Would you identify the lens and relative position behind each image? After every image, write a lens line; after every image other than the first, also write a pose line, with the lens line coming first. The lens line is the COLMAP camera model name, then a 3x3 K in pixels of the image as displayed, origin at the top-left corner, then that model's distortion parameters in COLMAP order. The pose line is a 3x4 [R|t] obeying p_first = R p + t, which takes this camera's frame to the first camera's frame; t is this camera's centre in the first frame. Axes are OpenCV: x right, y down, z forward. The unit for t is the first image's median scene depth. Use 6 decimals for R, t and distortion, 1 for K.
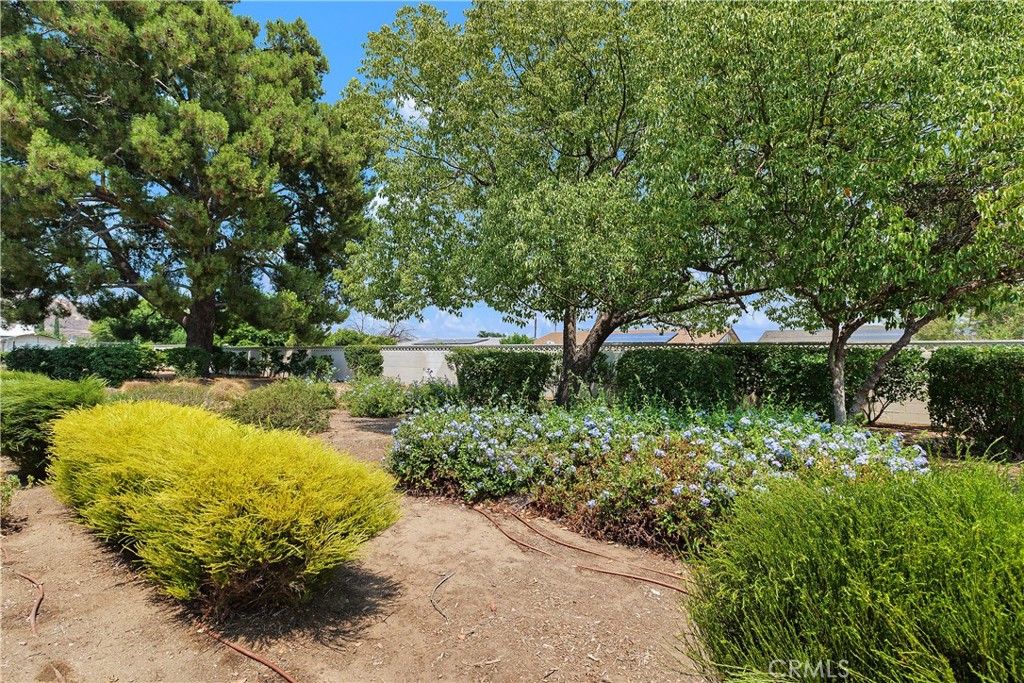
lens RADIAL K [[479.3, 0, 504.9], [0, 479.3, 348.1], [0, 0, 1]] dist [0.001304, 0.002052]
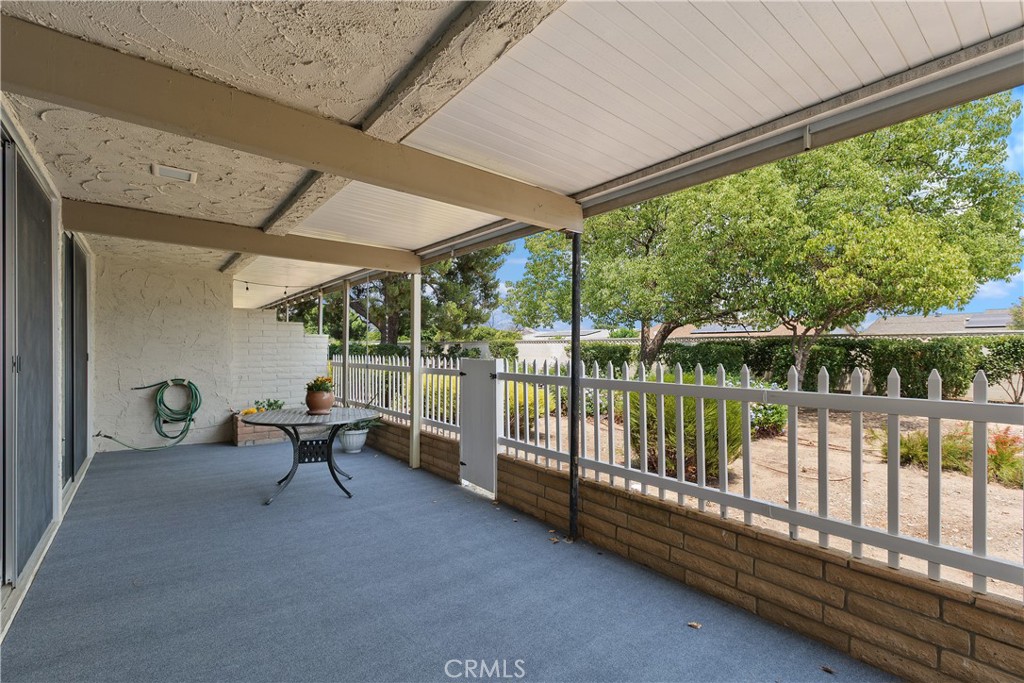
lens RADIAL K [[465.9, 0, 524.9], [0, 465.9, 345.2], [0, 0, 1]] dist [0.000173, -0.000259]
pose [[0.979581, -0.016346, -0.200382, 0.026787], [0.019807, 0.999687, 0.015277, -0.011443], [0.200070, -0.018934, 0.979599, -0.284246]]
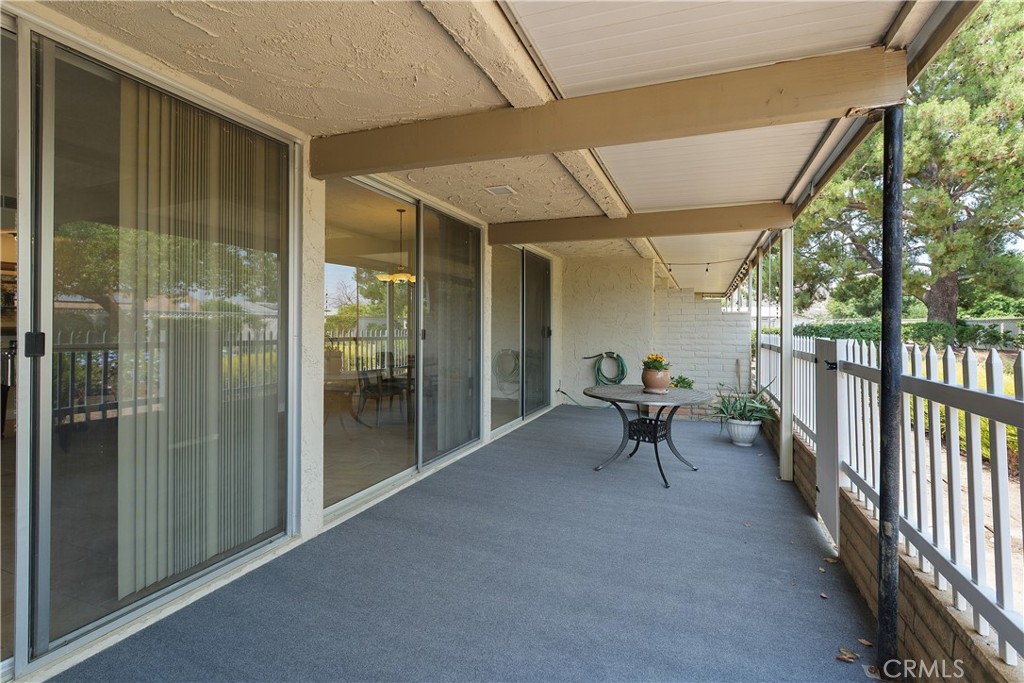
lens RADIAL K [[479.3, 0, 514.7], [0, 479.3, 321.3], [0, 0, 1]] dist [0.001304, 0.002052]
pose [[0.291942, -0.028930, -0.955998, 0.090551], [0.029139, 0.999347, -0.021344, -0.006497], [0.955992, -0.021626, 0.292594, -0.196482]]
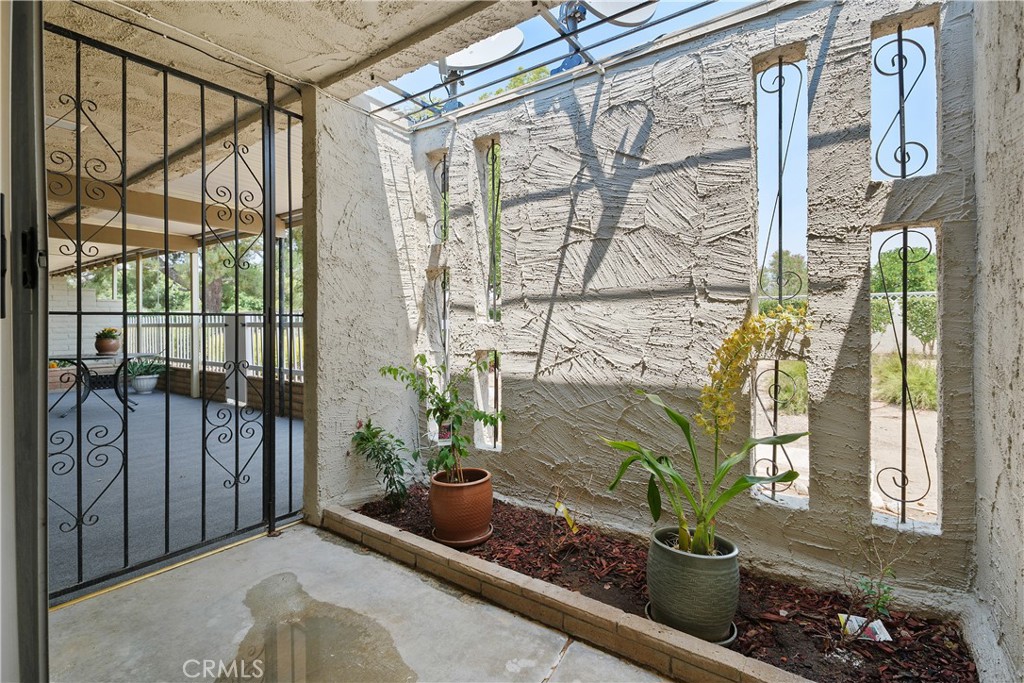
lens RADIAL K [[479.3, 0, 516.0], [0, 479.3, 322.8], [0, 0, 1]] dist [0.001304, 0.002052]
pose [[0.997908, -0.023405, 0.060263, 0.156343], [0.021272, 0.999133, 0.035791, -0.002375], [-0.061049, -0.034434, 0.997541, -0.443137]]
